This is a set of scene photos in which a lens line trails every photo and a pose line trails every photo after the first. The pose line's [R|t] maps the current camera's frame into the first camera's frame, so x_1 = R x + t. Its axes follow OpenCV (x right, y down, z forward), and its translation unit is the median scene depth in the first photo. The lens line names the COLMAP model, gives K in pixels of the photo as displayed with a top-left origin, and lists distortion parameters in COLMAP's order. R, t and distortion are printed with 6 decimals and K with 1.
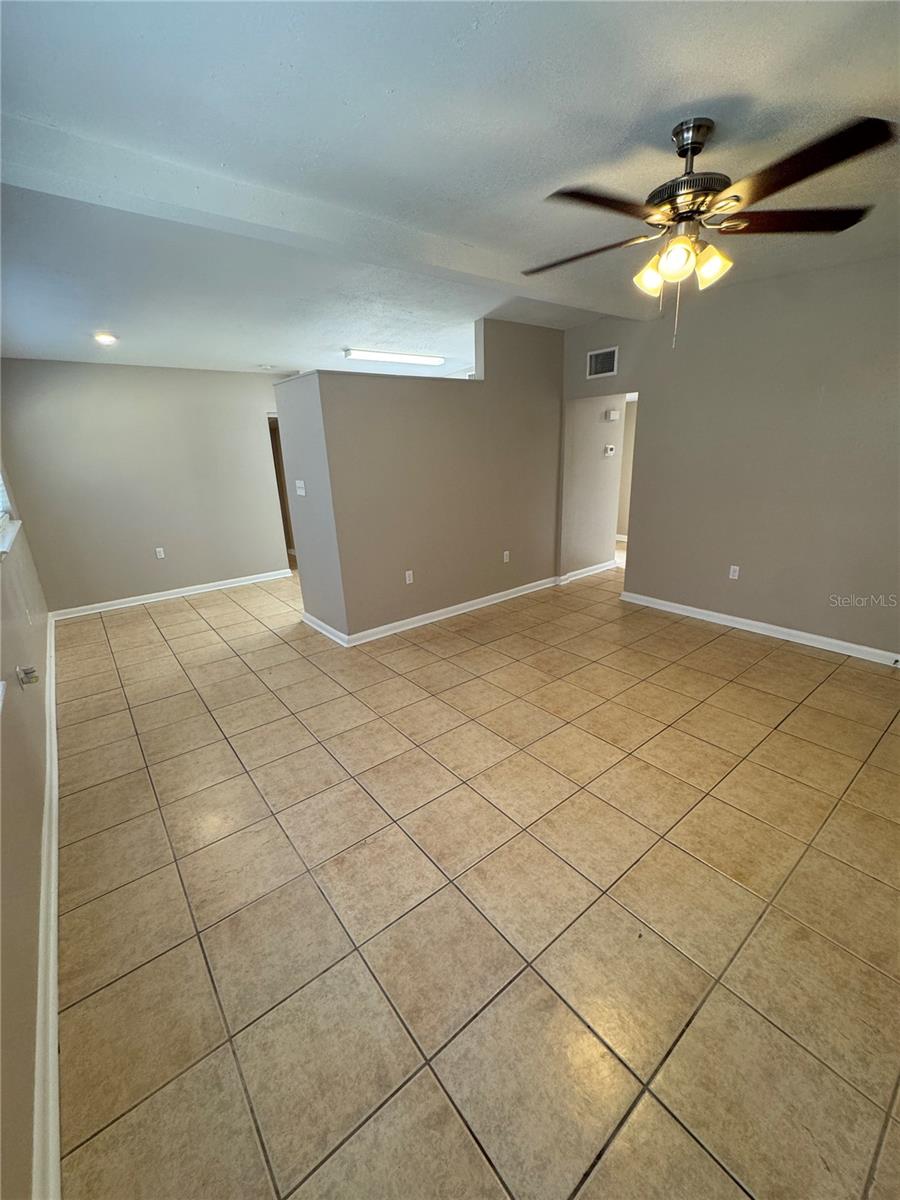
lens RADIAL K [[474.9, 0, 452.4], [0, 474.9, 604.5], [0, 0, 1]] dist [-0.001316, 0.000234]
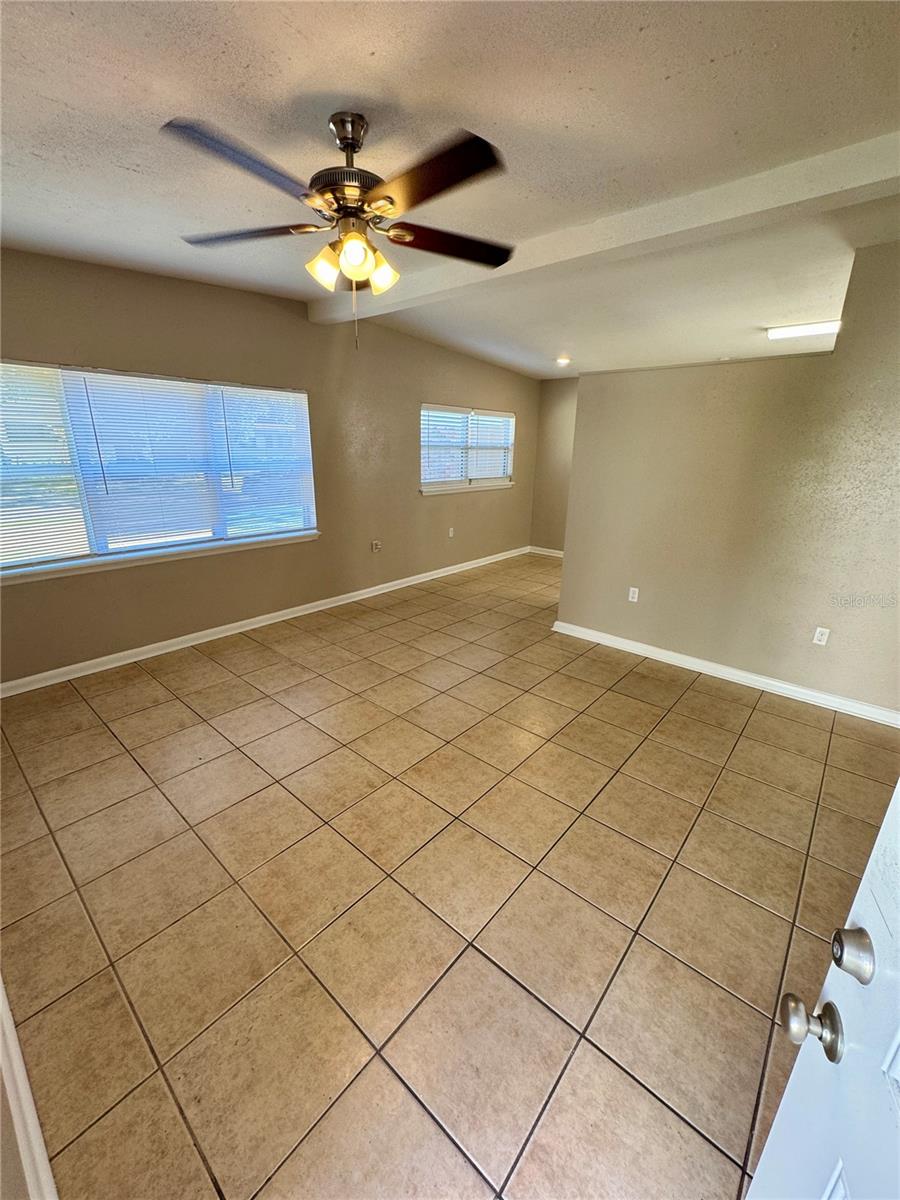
lens RADIAL K [[482.4, 0, 451.5], [0, 482.4, 600.5], [0, 0, 1]] dist [-0.001649, 0.000335]
pose [[0.184480, 0.335793, -0.923694, 0.947786], [-0.333914, 0.905335, 0.262429, -0.235799], [0.924375, 0.260022, 0.279142, 0.615214]]
